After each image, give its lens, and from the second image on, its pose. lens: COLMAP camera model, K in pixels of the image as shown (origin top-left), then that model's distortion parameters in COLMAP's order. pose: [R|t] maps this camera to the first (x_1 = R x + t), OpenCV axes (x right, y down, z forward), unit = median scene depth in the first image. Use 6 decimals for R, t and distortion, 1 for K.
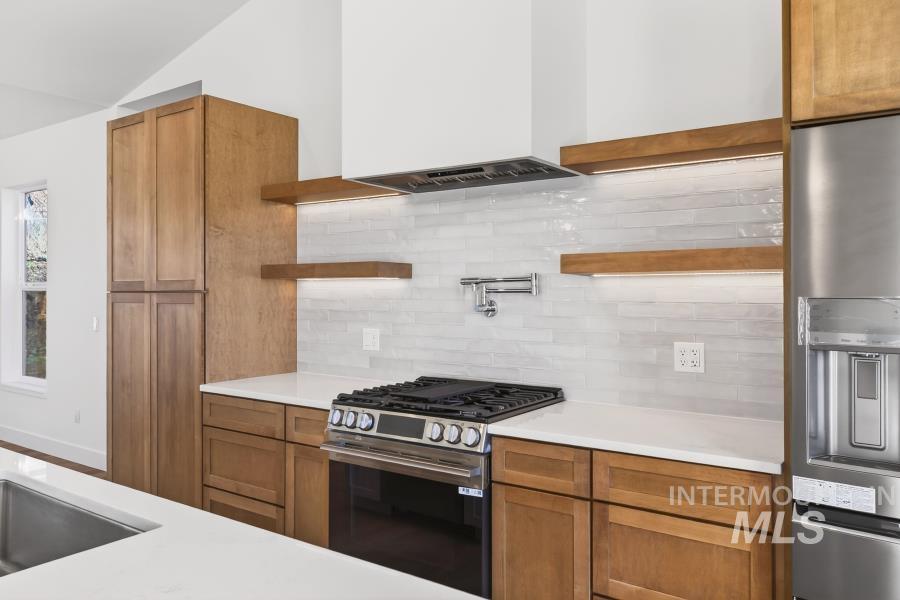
lens RADIAL K [[673.9, 0, 449.5], [0, 673.9, 288.1], [0, 0, 1]] dist [-0.000614, 0.000101]
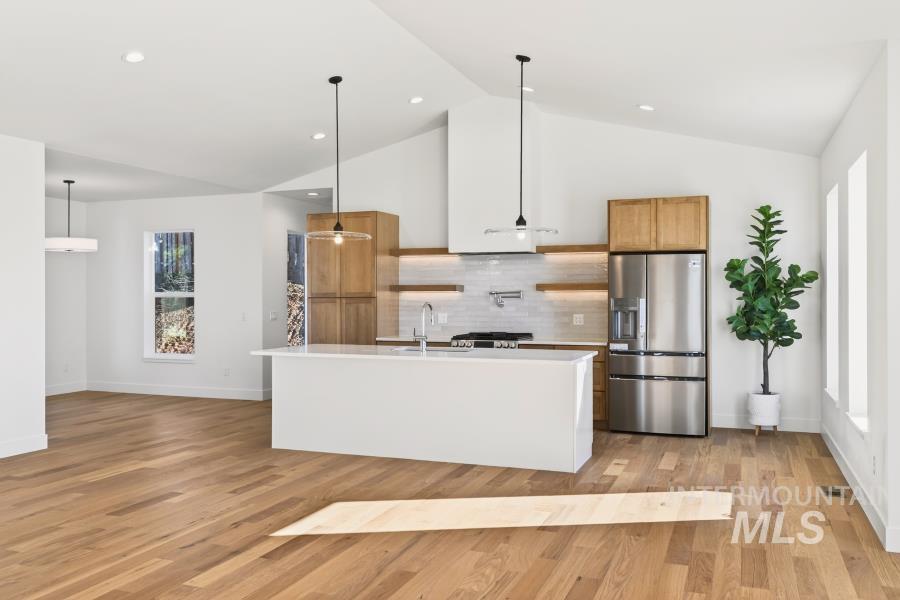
lens RADIAL K [[760.1, 0, 450.0], [0, 760.1, 300.0], [0, 0, 1]] dist [-0.001584, 0.001498]
pose [[0.969338, -0.002428, 0.245721, -0.806352], [0.000773, 0.999976, 0.006833, -0.003793], [-0.245731, -0.006434, 0.969317, -1.668251]]
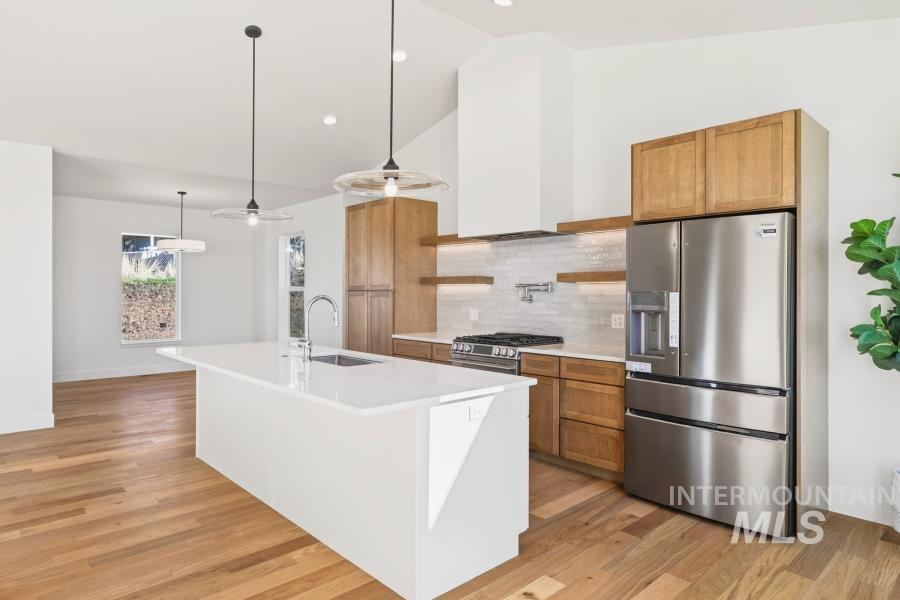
lens RADIAL K [[537.8, 0, 430.9], [0, 537.8, 292.4], [0, 0, 1]] dist [-0.000399, 0.000980]
pose [[0.974187, 0.003537, -0.225716, 0.132823], [-0.003336, 0.999994, 0.001271, 0.009048], [0.225719, -0.000485, 0.974192, -0.640524]]
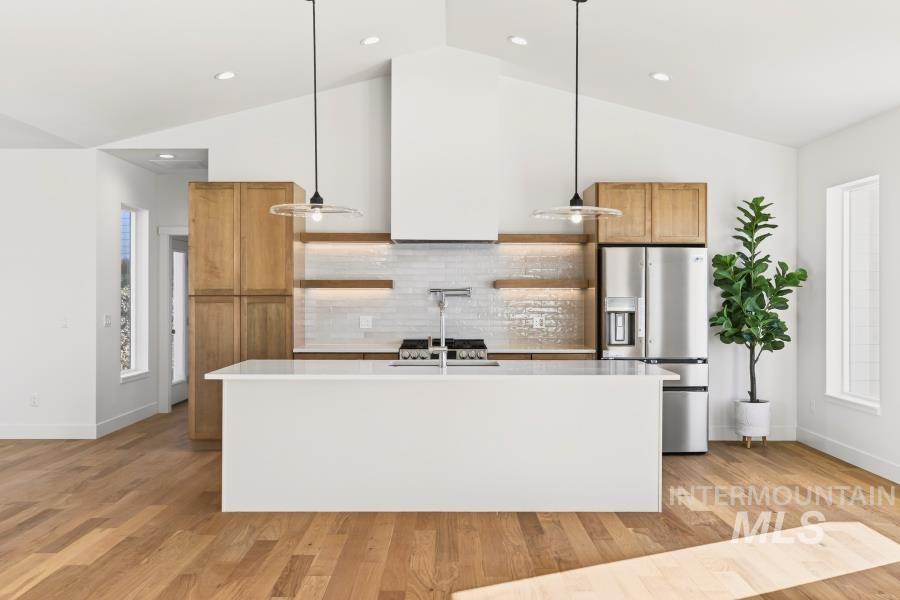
lens RADIAL K [[831.2, 0, 450.0], [0, 831.2, 300.0], [0, 0, 1]] dist [-0.005449, -0.001112]
pose [[0.815744, -0.003286, 0.578404, -1.359051], [-0.003227, 0.999942, 0.010232, -0.007583], [-0.578404, -0.010213, 0.815686, -1.048795]]
